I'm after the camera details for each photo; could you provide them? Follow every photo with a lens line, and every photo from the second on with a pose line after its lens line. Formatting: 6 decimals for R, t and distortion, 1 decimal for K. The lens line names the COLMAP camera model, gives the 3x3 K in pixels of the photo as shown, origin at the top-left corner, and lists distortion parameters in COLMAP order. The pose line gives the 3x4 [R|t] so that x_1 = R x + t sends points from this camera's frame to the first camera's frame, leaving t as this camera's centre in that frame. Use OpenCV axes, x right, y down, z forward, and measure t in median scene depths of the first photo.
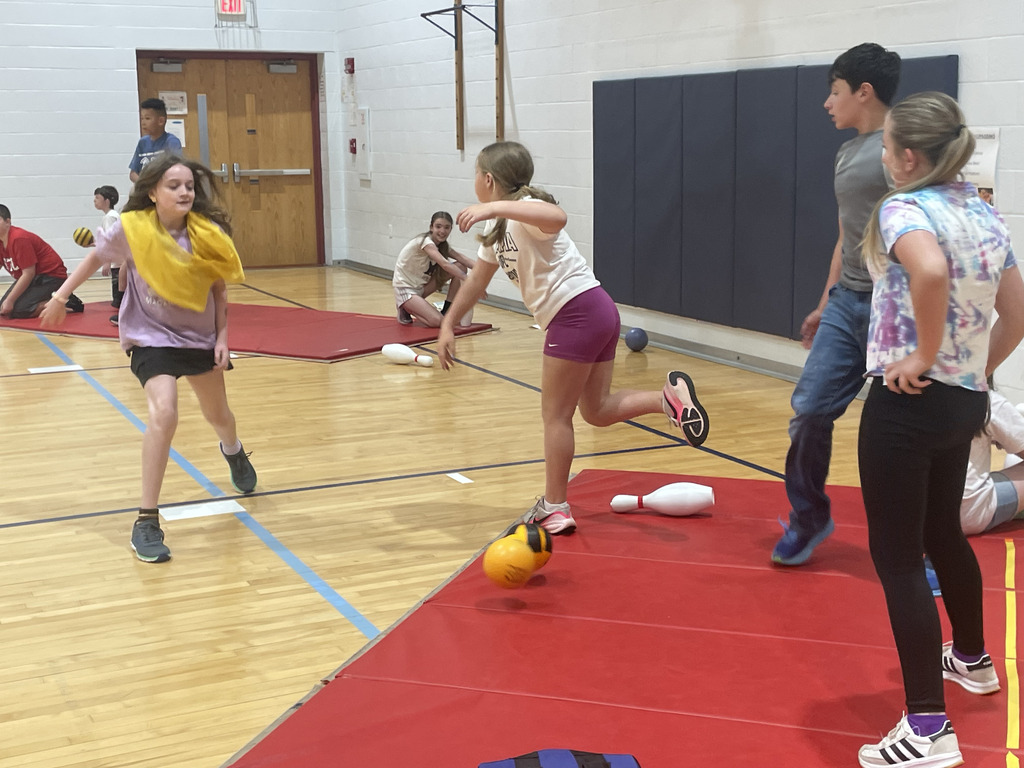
lens RADIAL K [[1489.7, 0, 511.2], [0, 1489.7, 380.3], [0, 0, 1]] dist [0.148434, 0.000000]
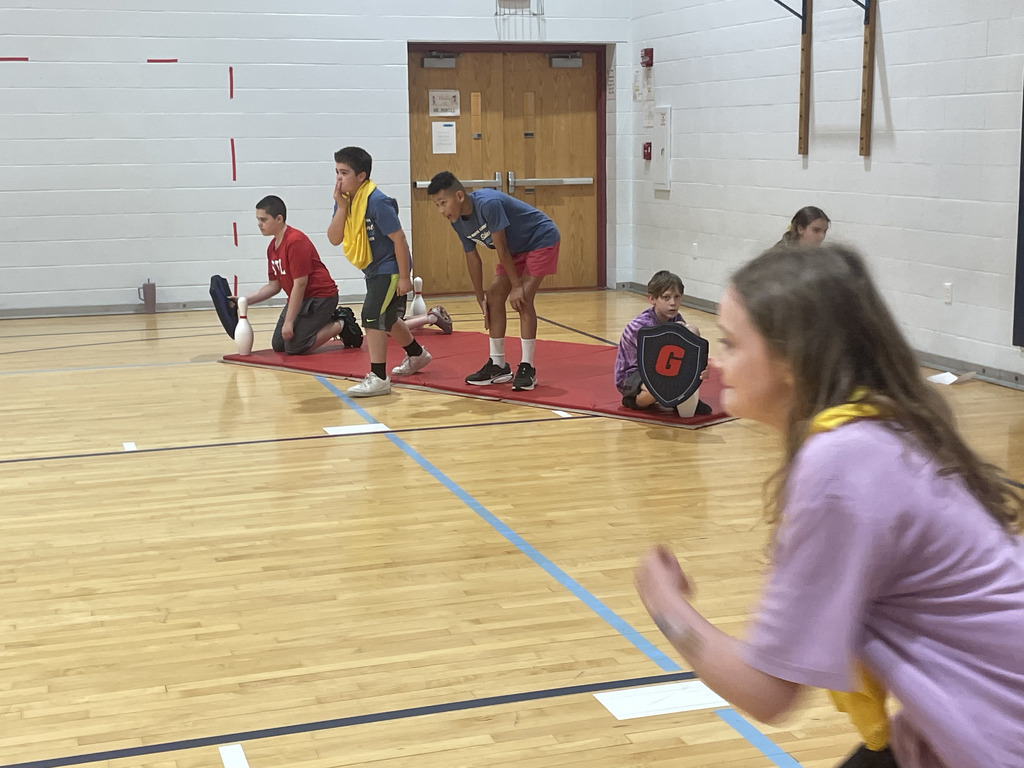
lens RADIAL K [[1482.1, 0, 512.8], [0, 1482.1, 386.2], [0, 0, 1]] dist [0.104187, 0.000000]
pose [[0.993760, 0.021183, -0.109511, -0.086049], [-0.021155, 0.999775, 0.001419, -0.021406], [0.109516, 0.000907, 0.993985, 0.145007]]
